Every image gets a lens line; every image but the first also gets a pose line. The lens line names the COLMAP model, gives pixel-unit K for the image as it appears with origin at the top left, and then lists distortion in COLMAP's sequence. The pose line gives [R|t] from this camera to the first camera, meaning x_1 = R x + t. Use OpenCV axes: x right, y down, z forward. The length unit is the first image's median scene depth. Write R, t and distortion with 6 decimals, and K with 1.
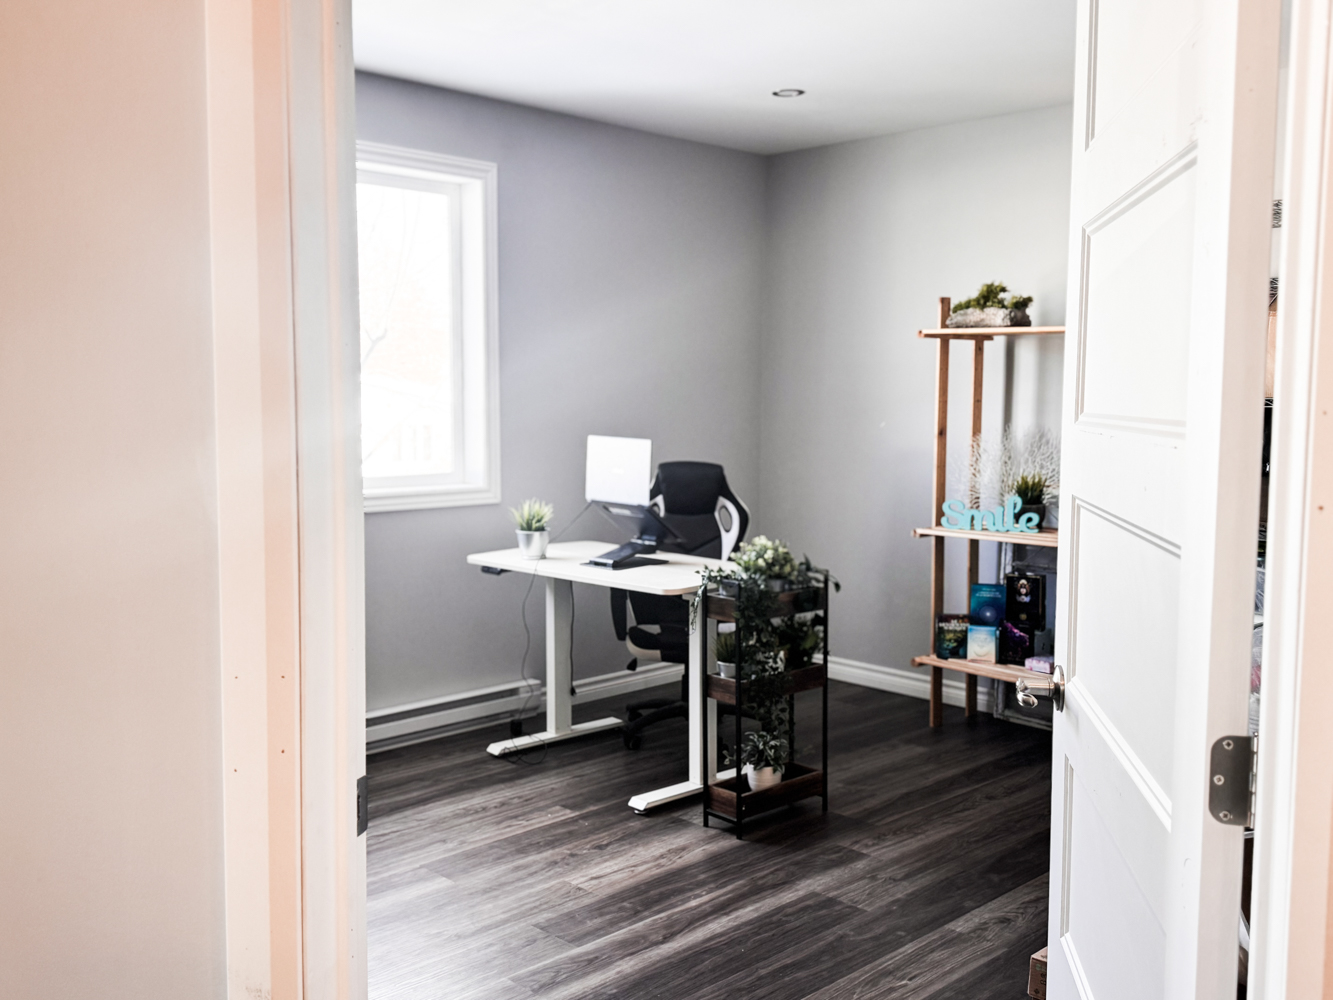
lens RADIAL K [[1274.7, 0, 666.5], [0, 1274.7, 500.0], [0, 0, 1]] dist [0.116660, -0.005058]
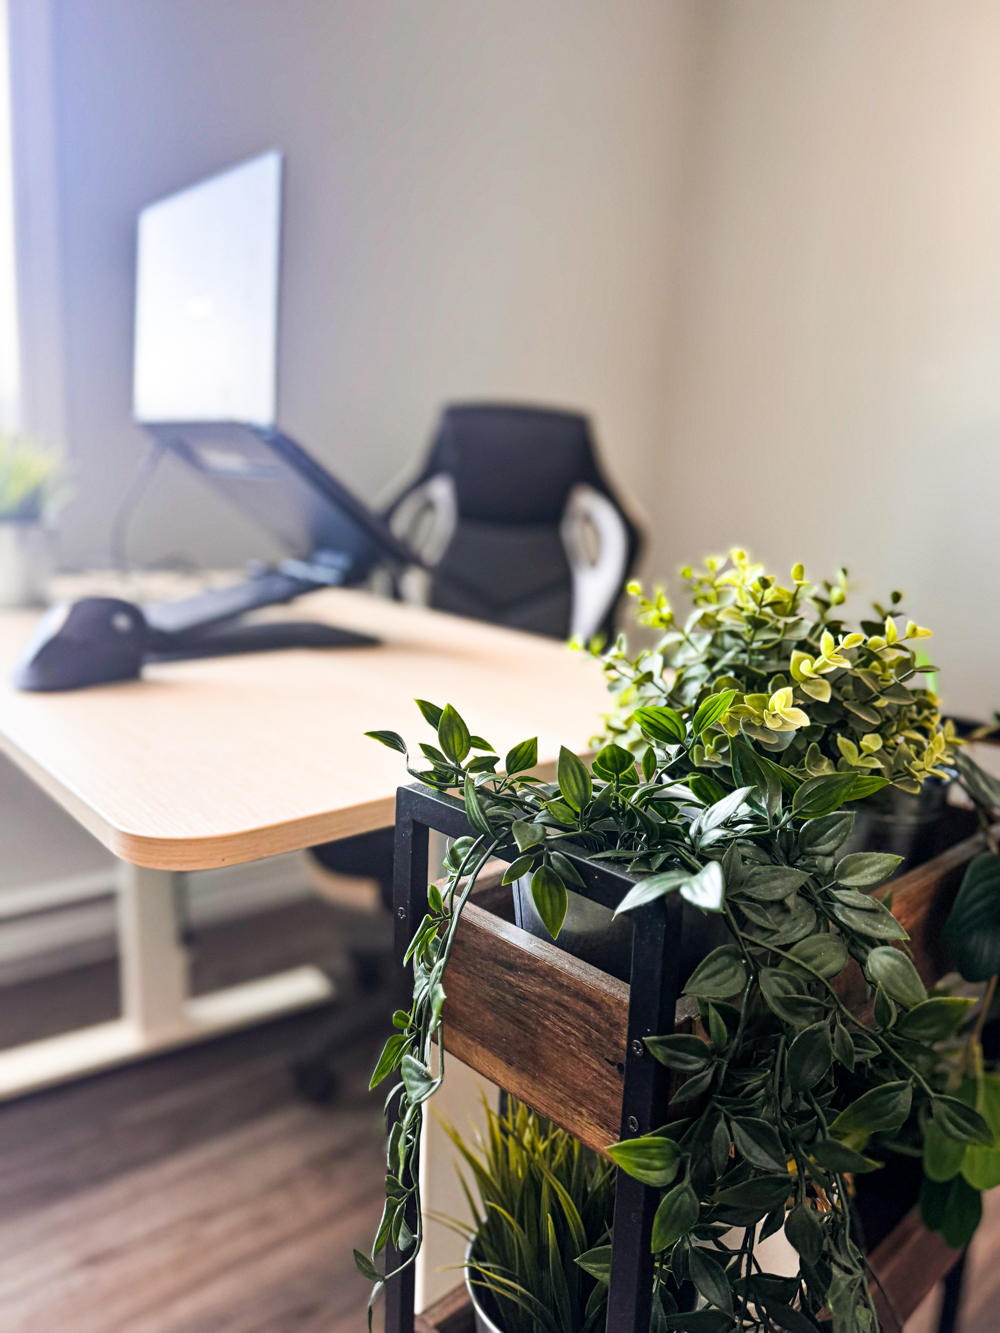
lens RADIAL K [[967.0, 0, 500.0], [0, 967.0, 666.5], [0, 0, 1]] dist [0.004484, -0.001588]
pose [[0.996286, 0.056651, -0.064852, 0.043899], [-0.050333, 0.994183, 0.095222, 0.029885], [0.069869, -0.091604, 0.993341, 0.746959]]
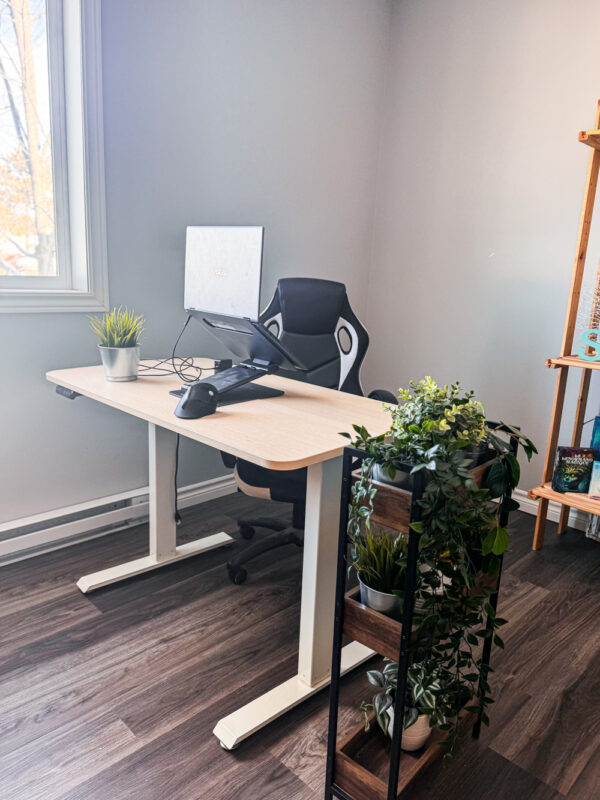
lens RADIAL K [[568.4, 0, 300.0], [0, 568.4, 400.0], [0, 0, 1]] dist [0.152143, -0.272932]
pose [[0.998935, 0.040234, 0.022565, 0.004307], [-0.042849, 0.990479, 0.130827, 0.005223], [-0.017086, -0.131654, 0.991148, 0.623580]]
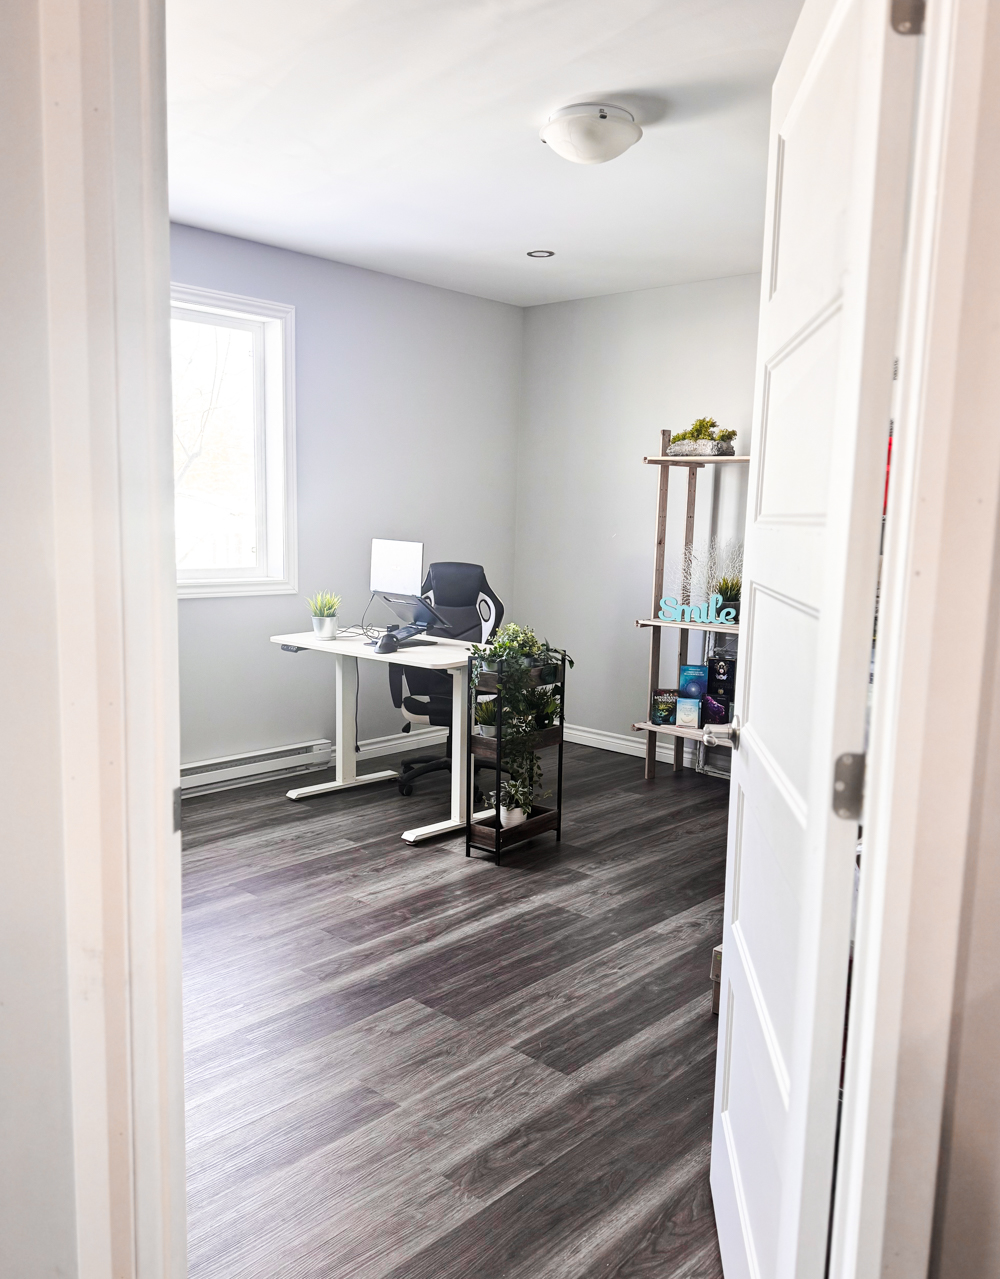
lens RADIAL K [[1054.6, 0, 495.0], [0, 1054.6, 657.5], [0, 0, 1]] dist [0.139975, -0.000081]
pose [[0.998563, 0.012653, 0.052075, 0.004793], [-0.015335, 0.998559, 0.051423, 0.008879], [-0.051350, -0.052148, 0.997318, -0.013469]]
